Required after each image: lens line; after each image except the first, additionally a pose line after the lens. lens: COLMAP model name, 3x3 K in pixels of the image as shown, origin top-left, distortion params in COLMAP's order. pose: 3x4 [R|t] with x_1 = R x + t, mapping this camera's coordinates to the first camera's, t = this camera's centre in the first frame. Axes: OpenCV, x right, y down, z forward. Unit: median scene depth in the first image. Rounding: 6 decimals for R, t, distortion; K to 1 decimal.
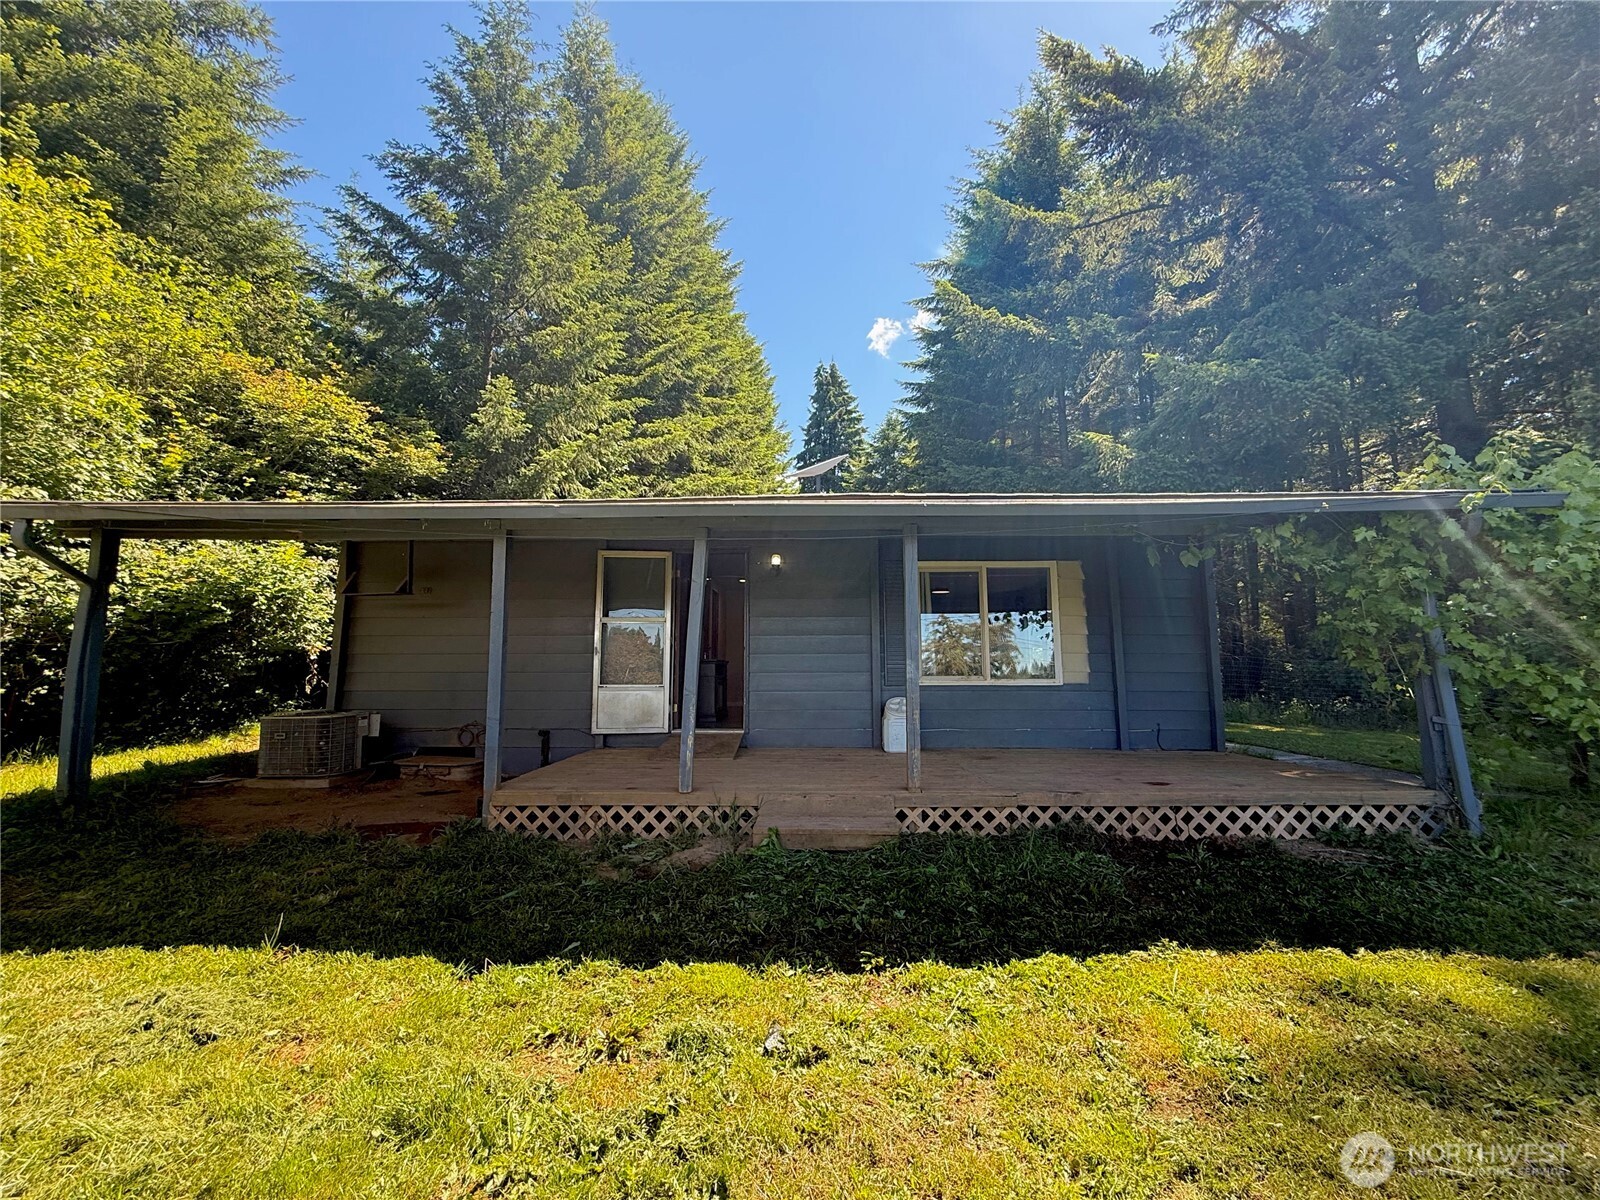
lens RADIAL K [[636.3, 0, 801.9], [0, 636.3, 599.5], [0, 0, 1]] dist [-0.002098, 0.001098]
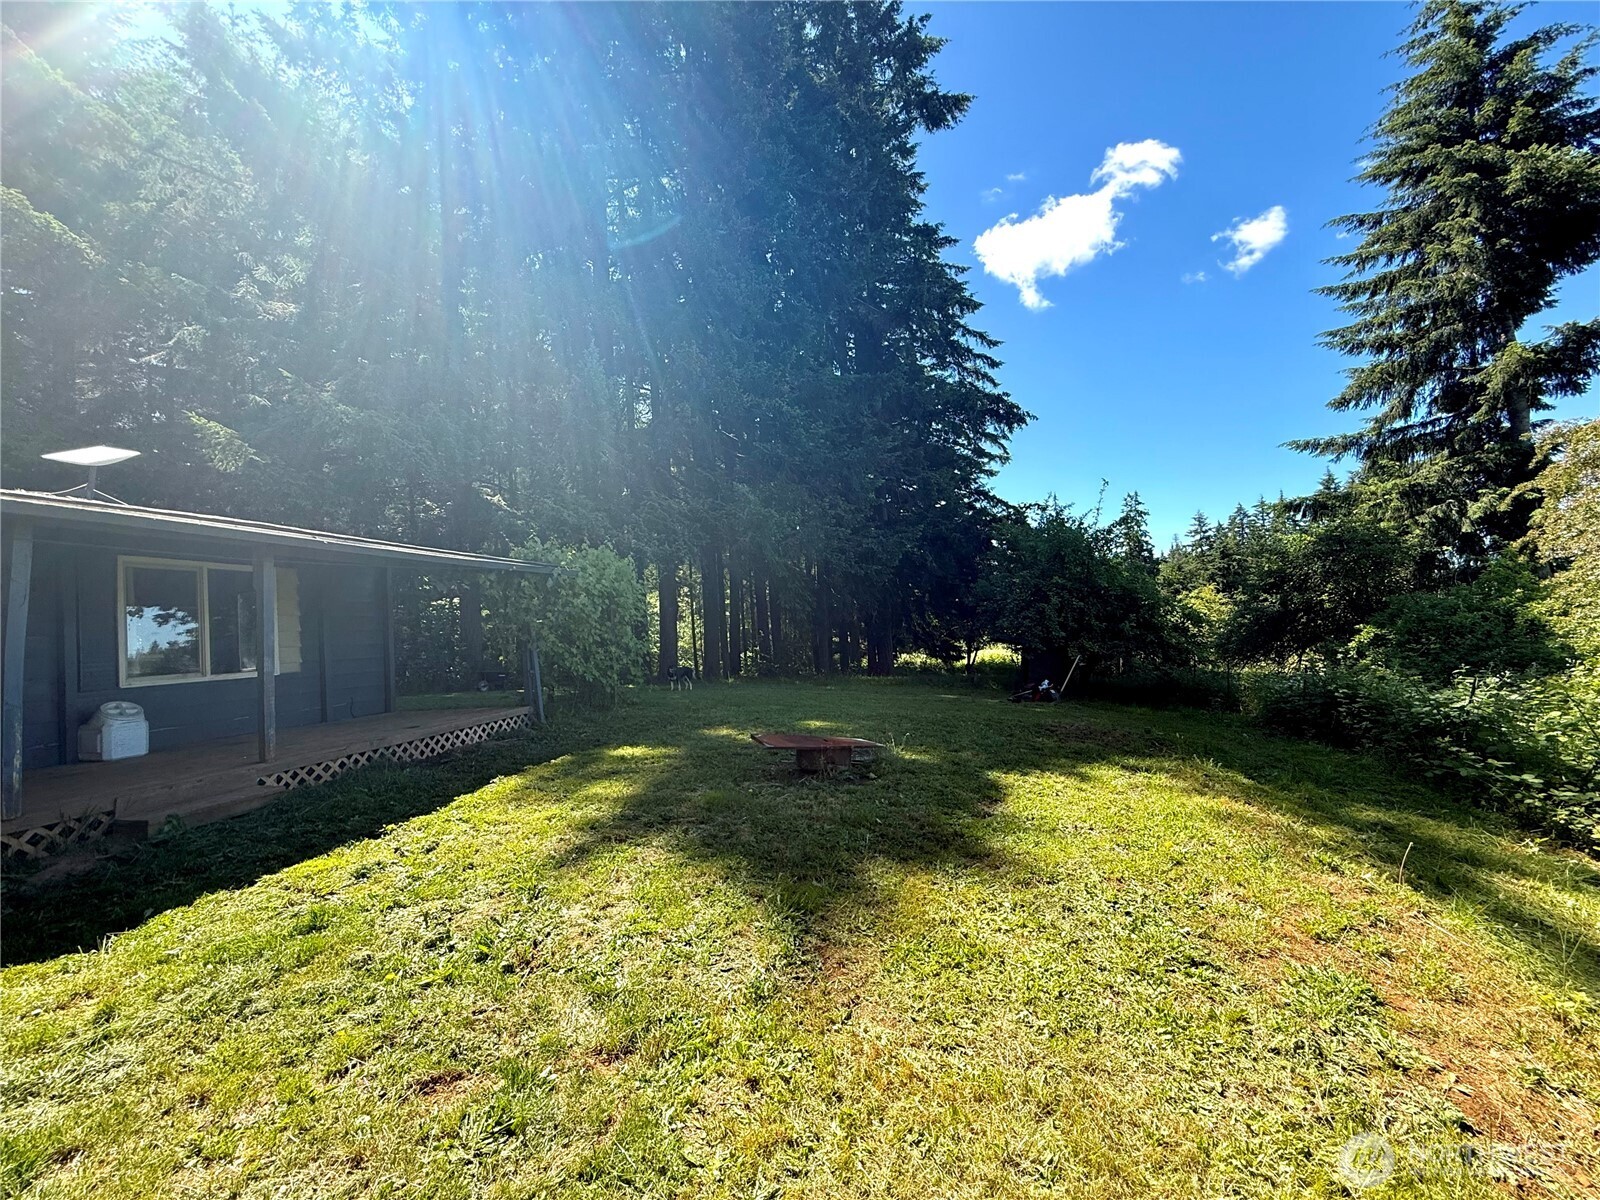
lens RADIAL K [[636.3, 0, 800.8], [0, 636.3, 603.9], [0, 0, 1]] dist [-0.002098, 0.001098]
pose [[0.197237, 0.026755, 0.979991, -0.860269], [-0.053285, 0.998442, -0.016534, -0.044339], [-0.978907, -0.048958, 0.198355, -0.256252]]
